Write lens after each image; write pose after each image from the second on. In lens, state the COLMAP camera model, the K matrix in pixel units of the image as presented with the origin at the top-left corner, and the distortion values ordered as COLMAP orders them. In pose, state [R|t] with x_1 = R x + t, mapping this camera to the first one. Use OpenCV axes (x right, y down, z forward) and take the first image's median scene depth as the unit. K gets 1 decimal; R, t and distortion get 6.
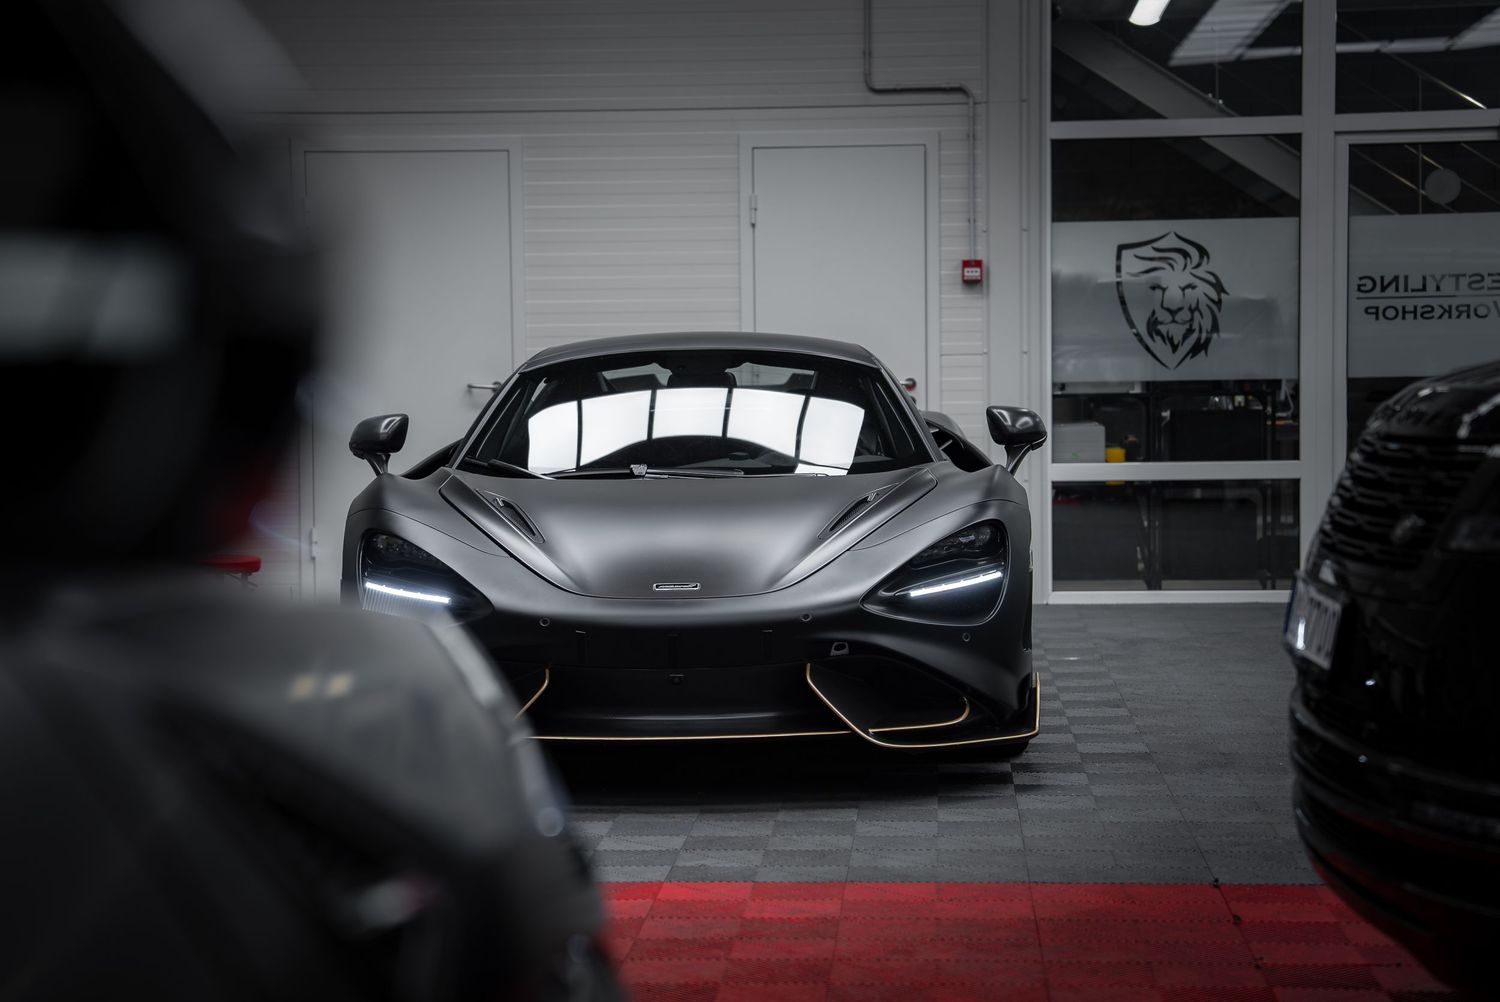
lens RADIAL K [[3029.5, 0, 750.0], [0, 3029.5, 500.7], [0, 0, 1]] dist [0.045780, 0.000000]
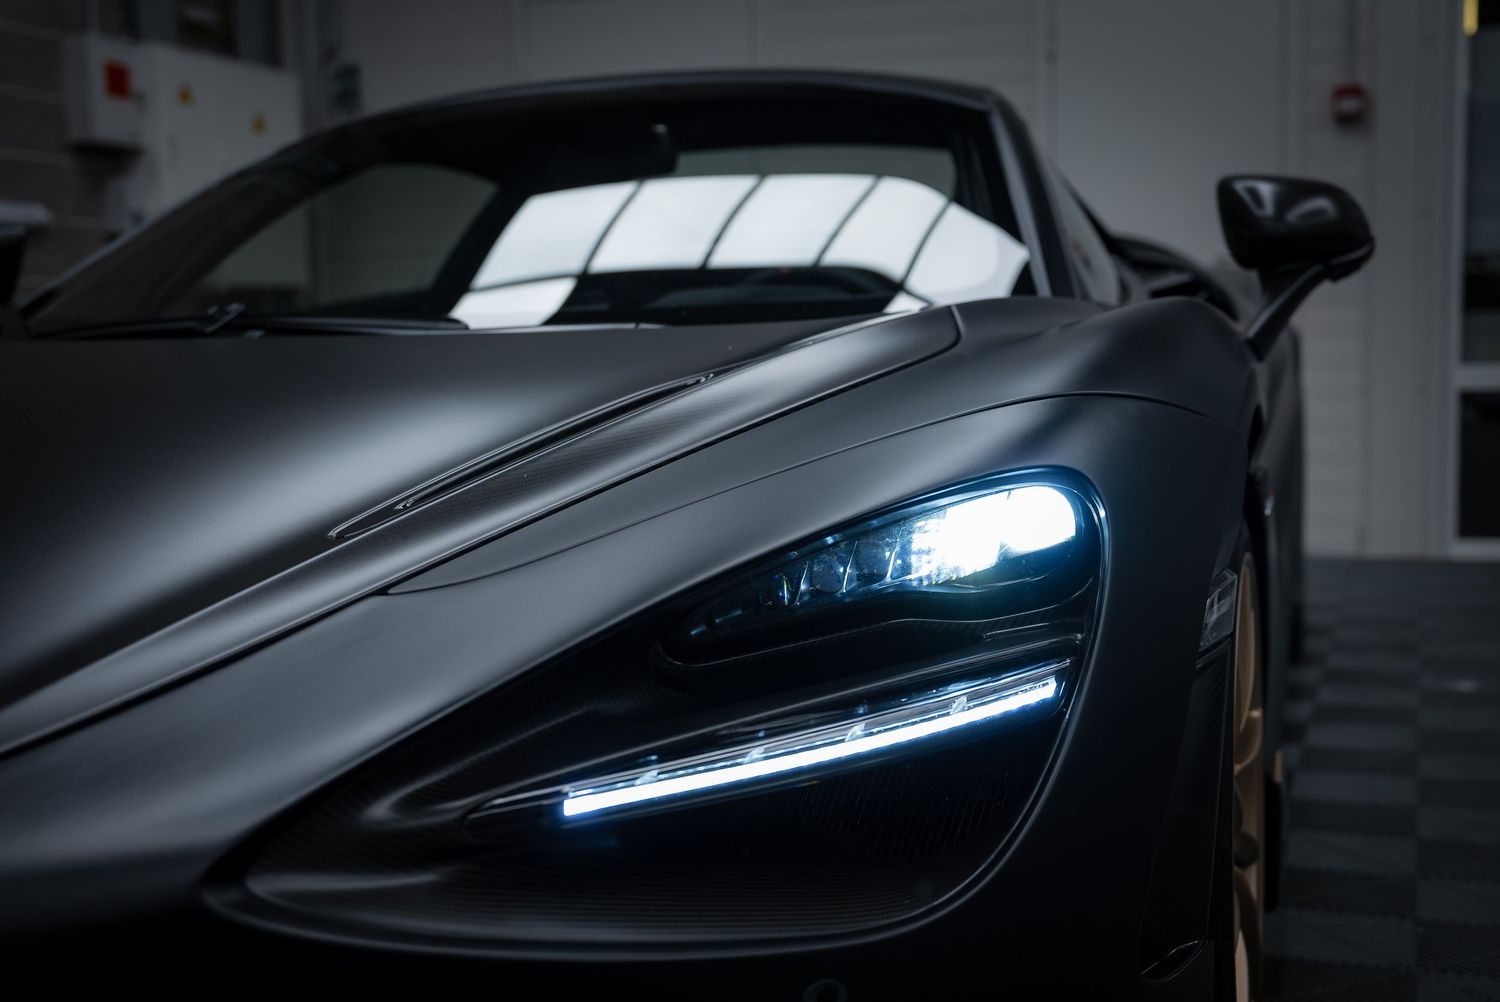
lens RADIAL K [[1586.1, 0, 749.2], [0, 1586.1, 503.4], [0, 0, 1]] dist [0.056160, 0.000000]
pose [[0.943509, 0.031458, -0.329850, 0.091236], [-0.011177, 0.997938, 0.063201, 0.000446], [0.331158, -0.055944, 0.941915, 0.773028]]
